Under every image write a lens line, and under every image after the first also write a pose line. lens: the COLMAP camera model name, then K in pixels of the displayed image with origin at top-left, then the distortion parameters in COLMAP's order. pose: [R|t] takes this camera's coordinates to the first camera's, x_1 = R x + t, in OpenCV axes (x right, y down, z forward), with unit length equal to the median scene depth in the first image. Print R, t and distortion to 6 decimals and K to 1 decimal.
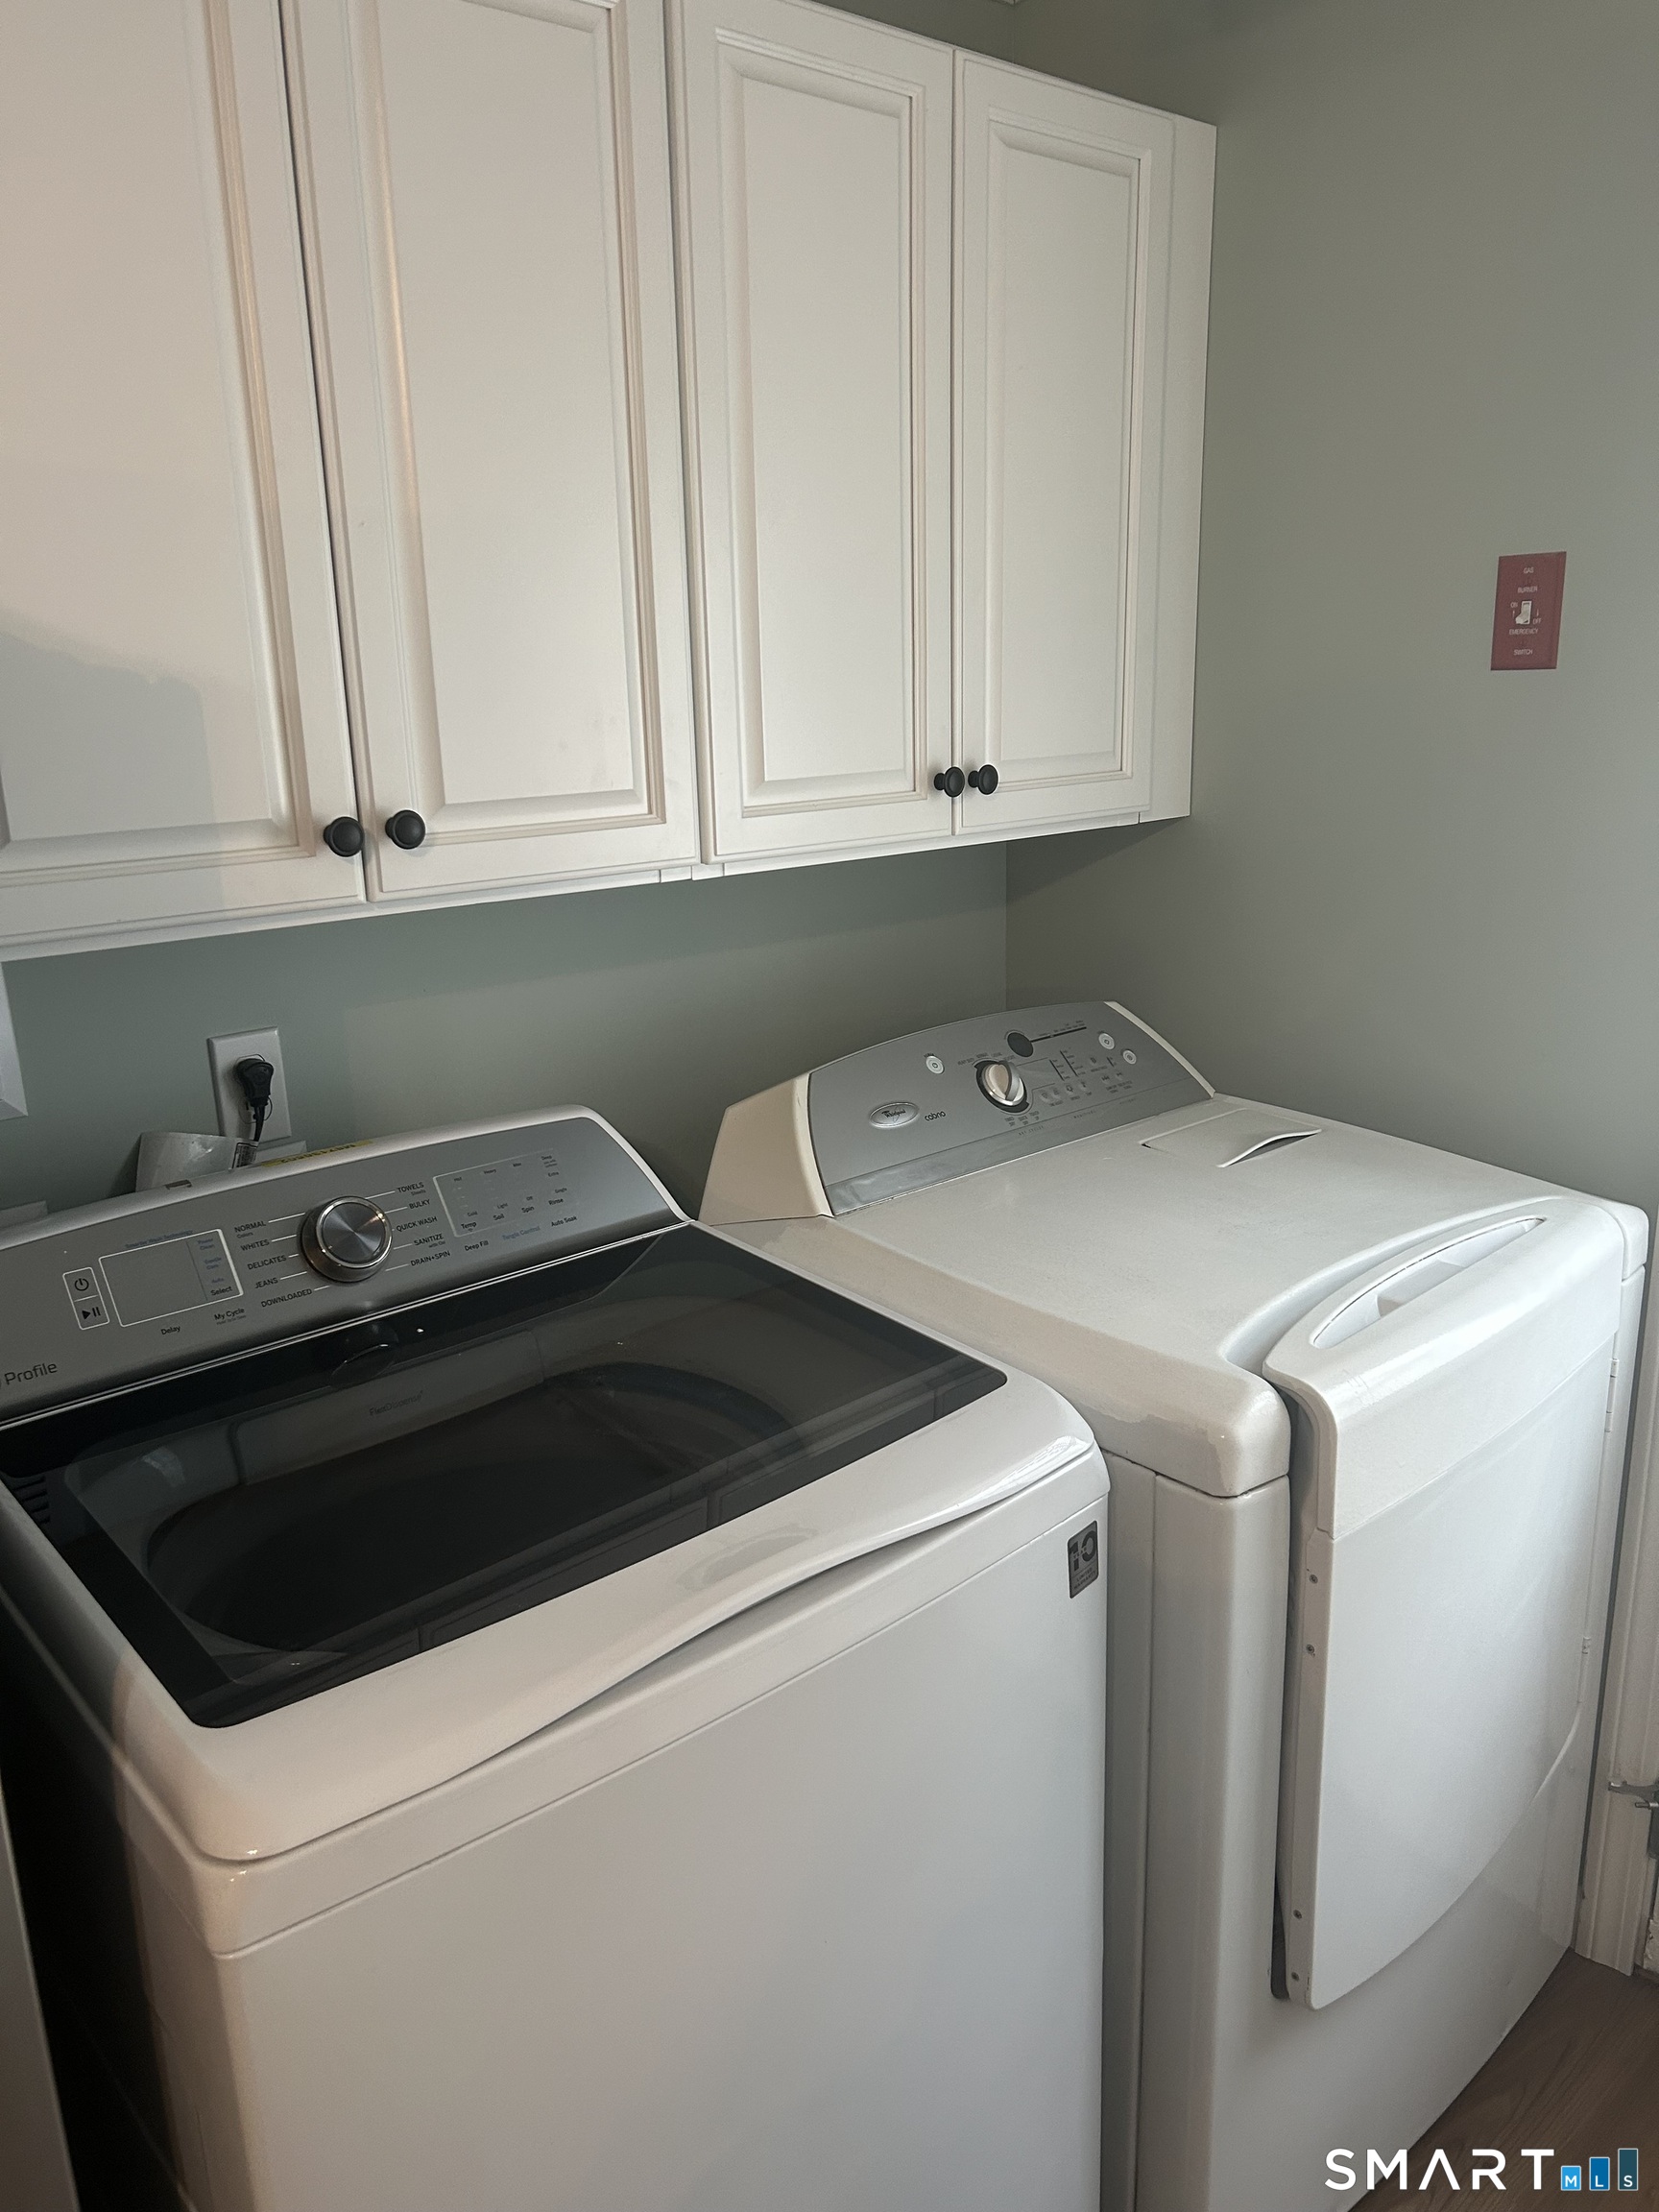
lens RADIAL K [[1675.2, 0, 839.1], [0, 1675.2, 1112.0], [0, 0, 1]] dist [0.050712, -0.047231]
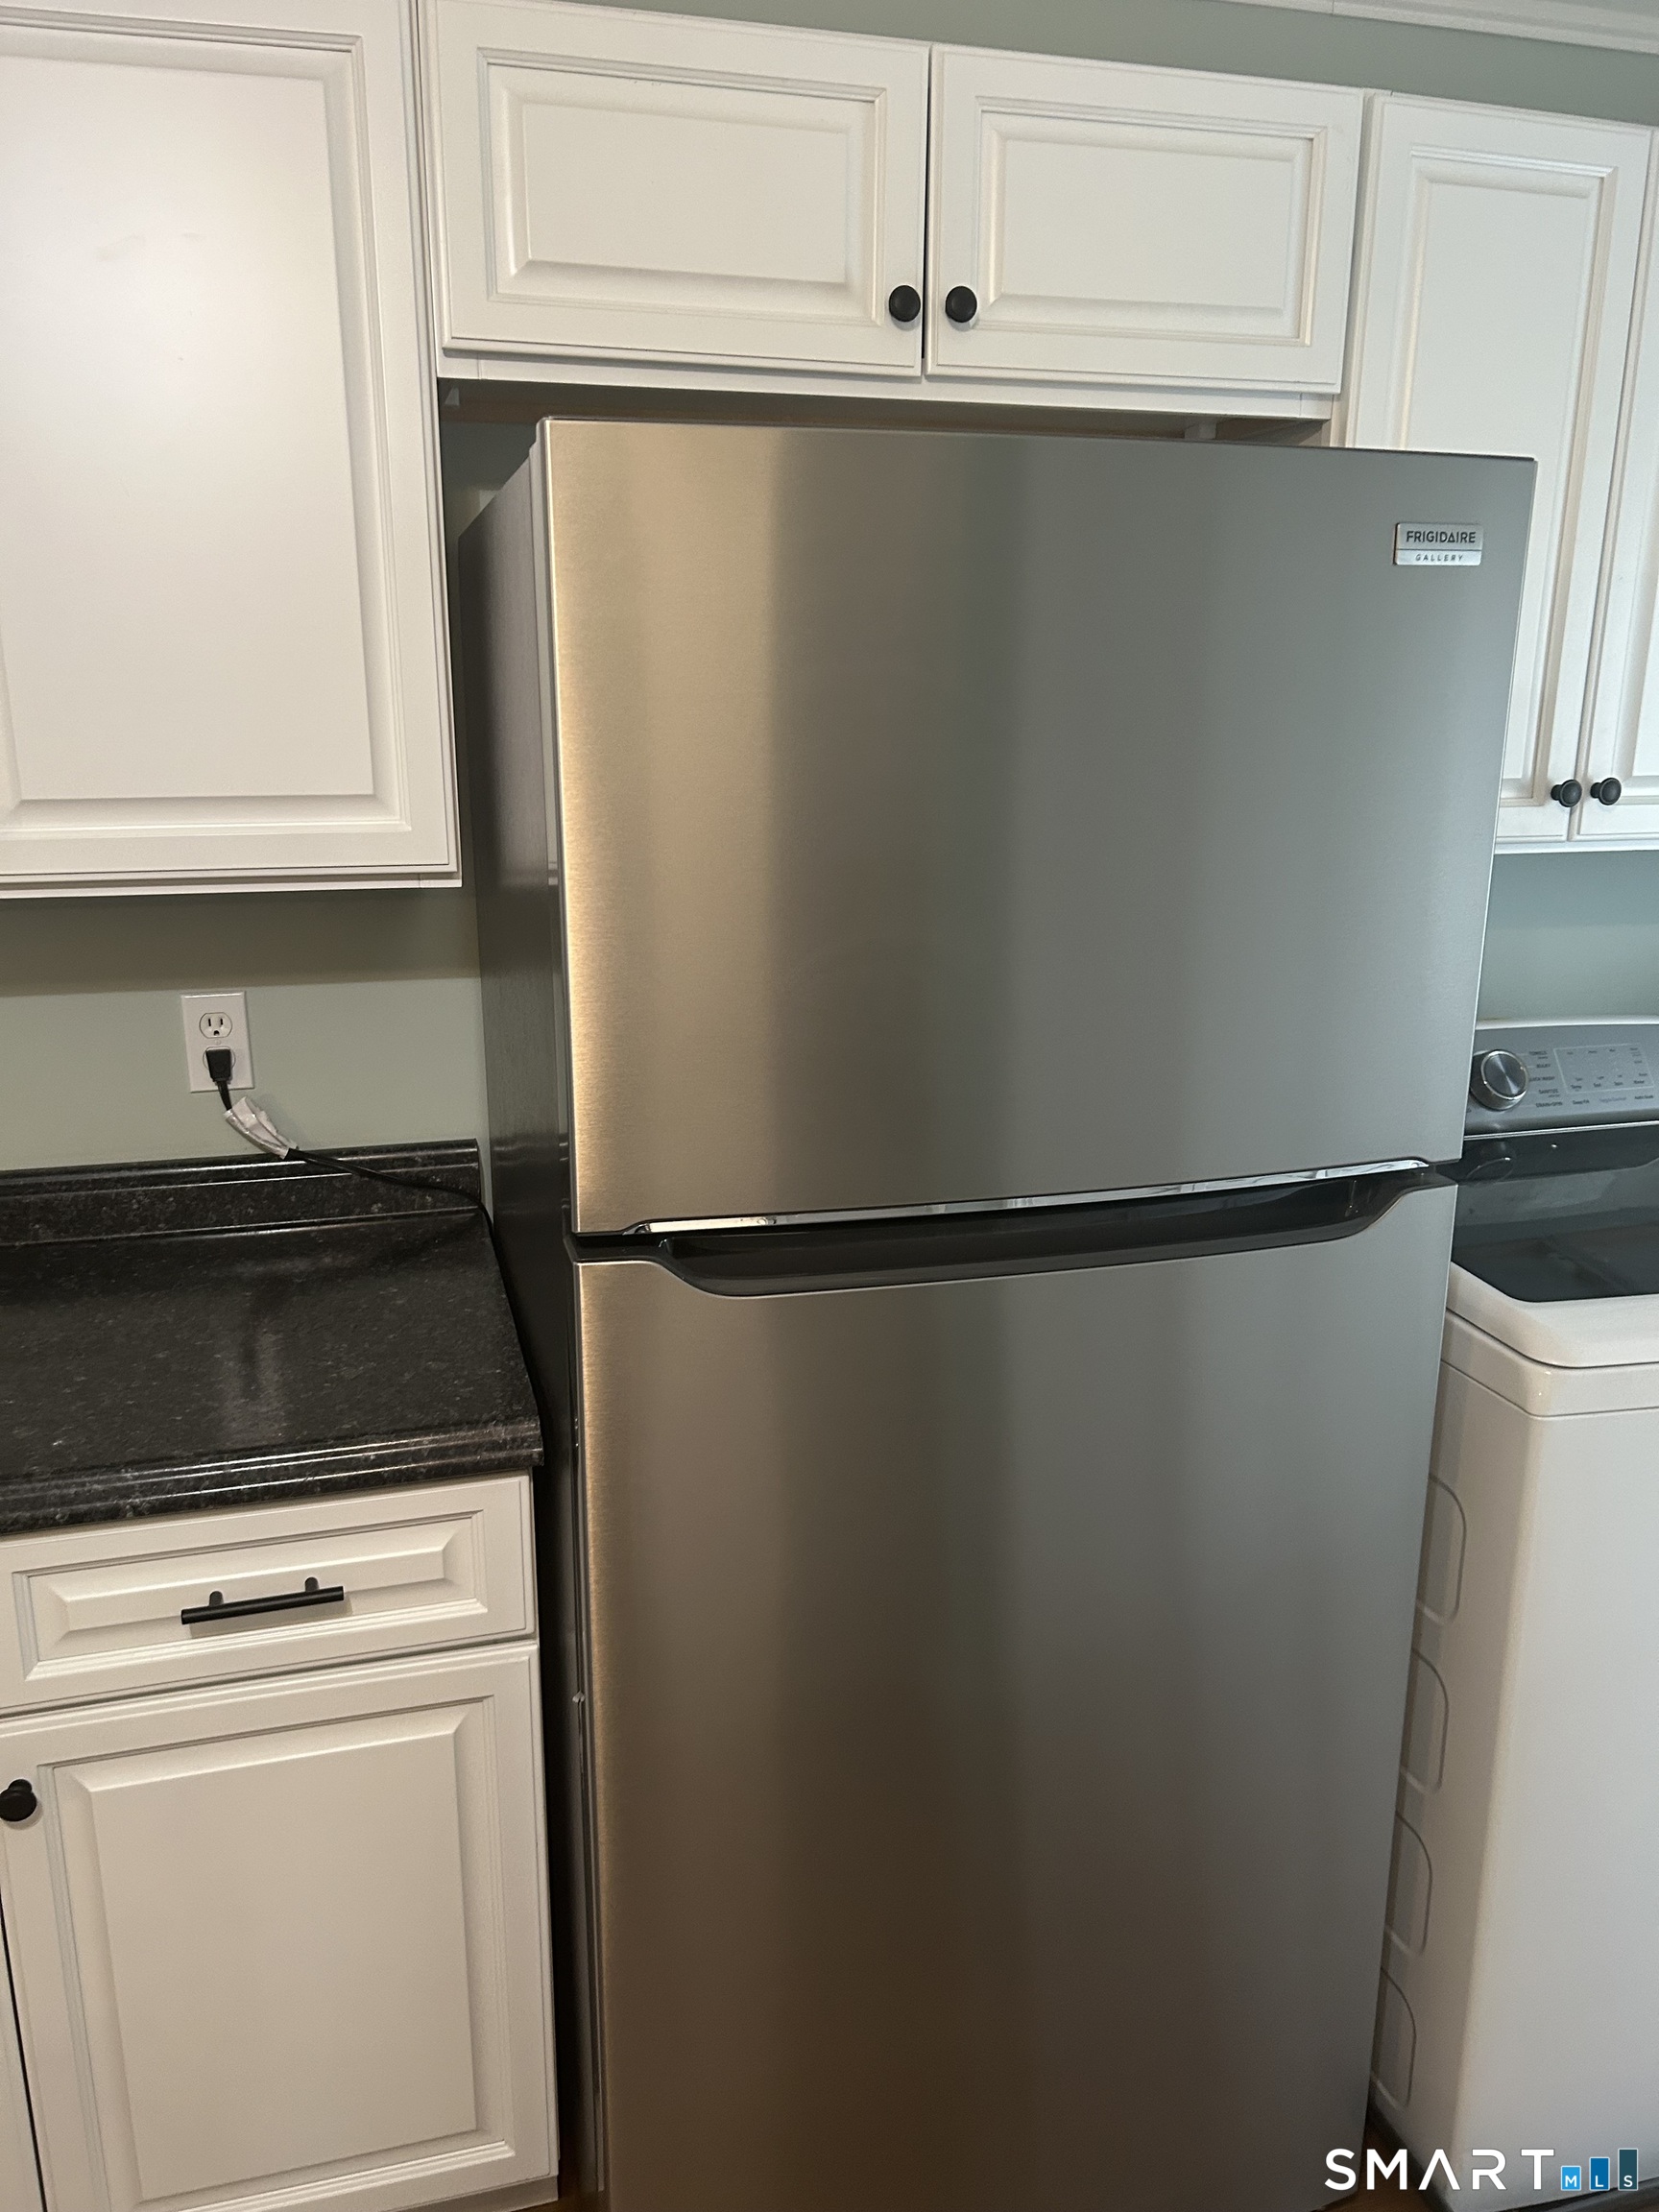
lens RADIAL K [[1675.2, 0, 825.5], [0, 1675.2, 1110.9], [0, 0, 1]] dist [0.050712, -0.047231]
pose [[0.896056, 0.138298, -0.421850, -0.197579], [-0.141302, 0.989668, 0.024310, 0.148622], [0.420853, 0.037825, 0.906340, -0.529957]]
